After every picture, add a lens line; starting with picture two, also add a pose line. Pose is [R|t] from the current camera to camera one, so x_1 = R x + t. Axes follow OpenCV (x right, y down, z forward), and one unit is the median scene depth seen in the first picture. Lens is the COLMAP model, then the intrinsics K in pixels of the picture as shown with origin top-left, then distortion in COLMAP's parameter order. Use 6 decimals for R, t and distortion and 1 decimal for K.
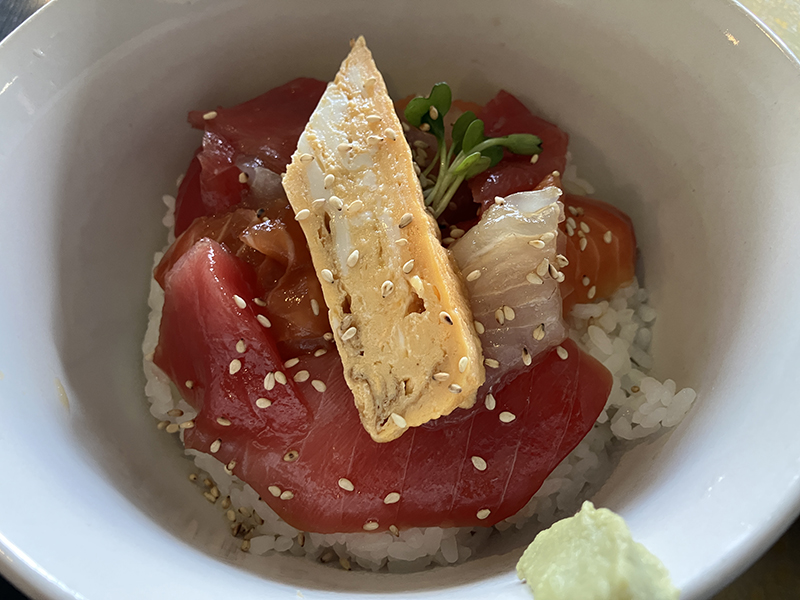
lens RADIAL K [[694.4, 0, 400.0], [0, 694.4, 300.0], [0, 0, 1]] dist [0.046458, -0.003693]
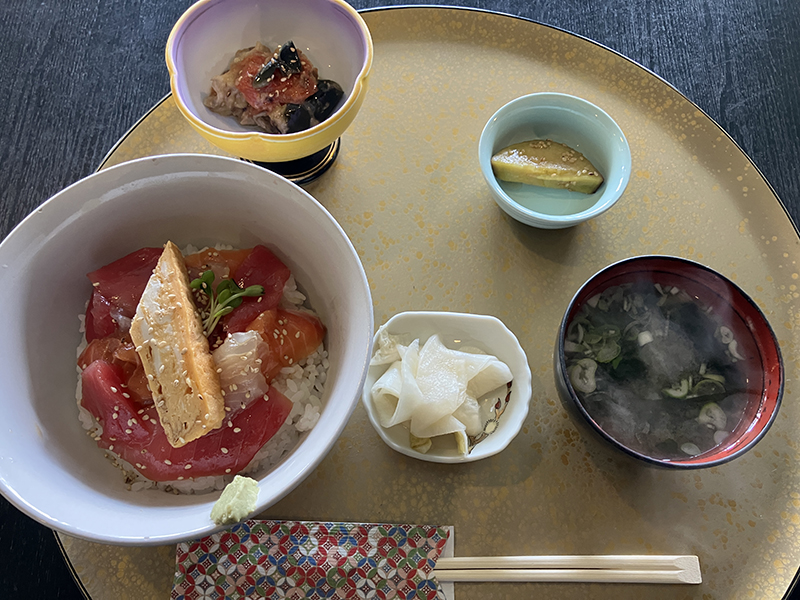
lens RADIAL K [[694.4, 0, 400.0], [0, 694.4, 300.0], [0, 0, 1]] dist [0.046458, -0.003693]
pose [[0.998429, -0.044785, 0.033660, 0.629103], [0.038057, 0.983088, 0.179135, -0.646111], [-0.041113, -0.177573, 0.983248, -1.216066]]
